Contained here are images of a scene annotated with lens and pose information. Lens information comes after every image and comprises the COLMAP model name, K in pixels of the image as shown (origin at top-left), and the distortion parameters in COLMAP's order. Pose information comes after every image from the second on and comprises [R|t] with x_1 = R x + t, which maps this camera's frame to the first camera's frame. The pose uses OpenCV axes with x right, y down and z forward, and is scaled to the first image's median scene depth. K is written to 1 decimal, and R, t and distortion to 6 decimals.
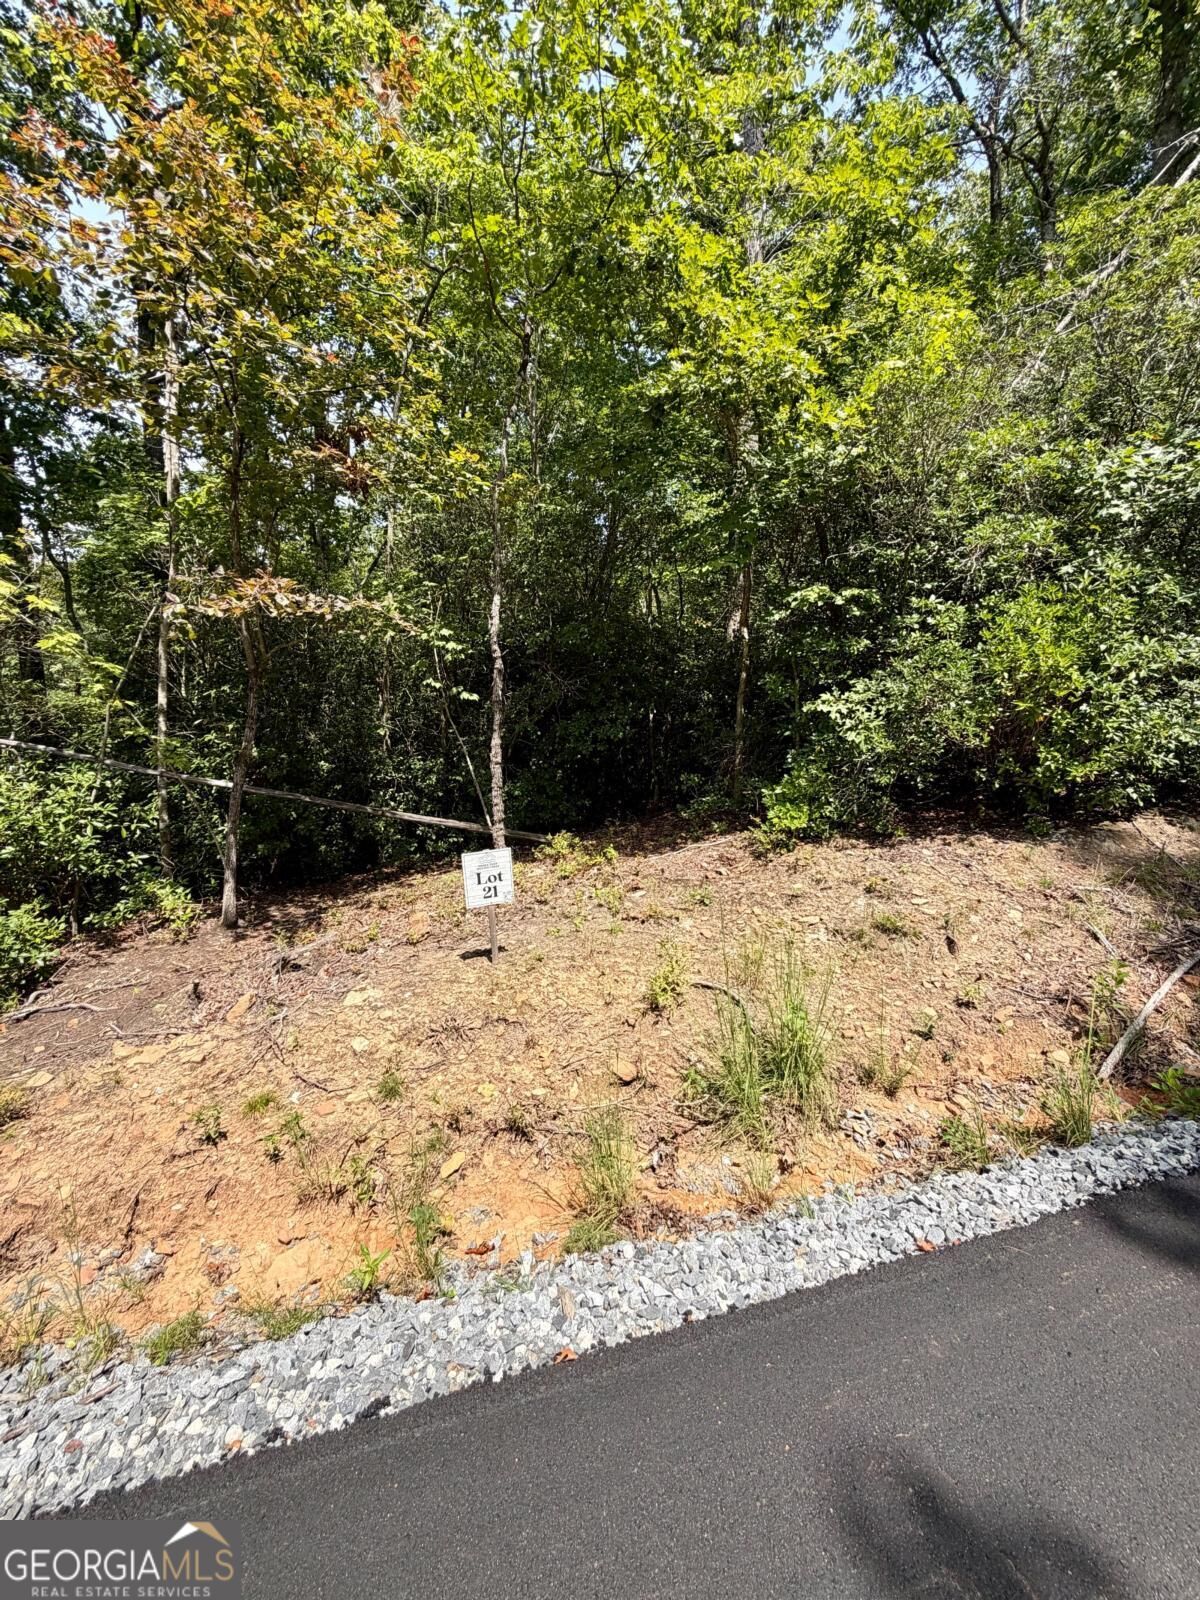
lens RADIAL K [[630.8, 0, 600.0], [0, 630.8, 800.0], [0, 0, 1]] dist [-0.003647, -0.000052]
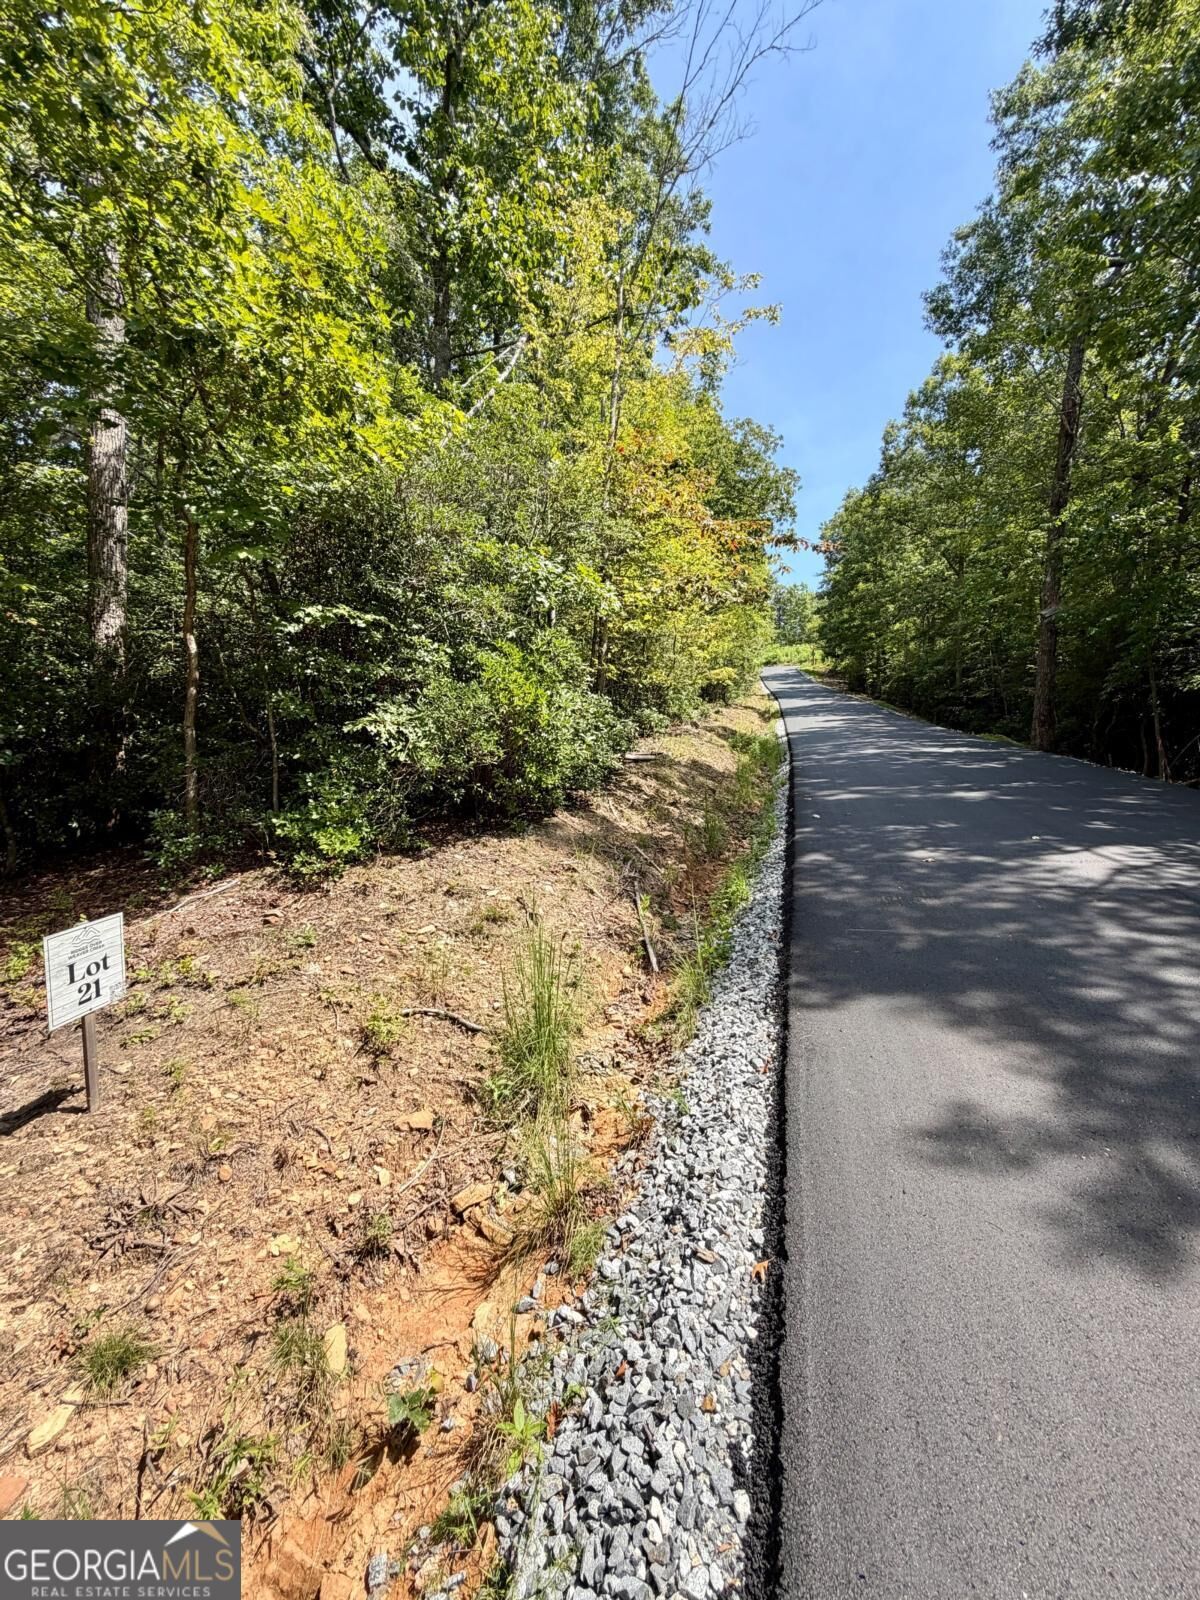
lens RADIAL K [[630.8, 0, 600.0], [0, 630.8, 800.0], [0, 0, 1]] dist [-0.003647, -0.000052]
pose [[0.500470, -0.052308, 0.864172, -0.341650], [0.112138, 0.993681, -0.004795, 0.014794], [-0.858461, 0.099306, 0.503173, 0.189763]]
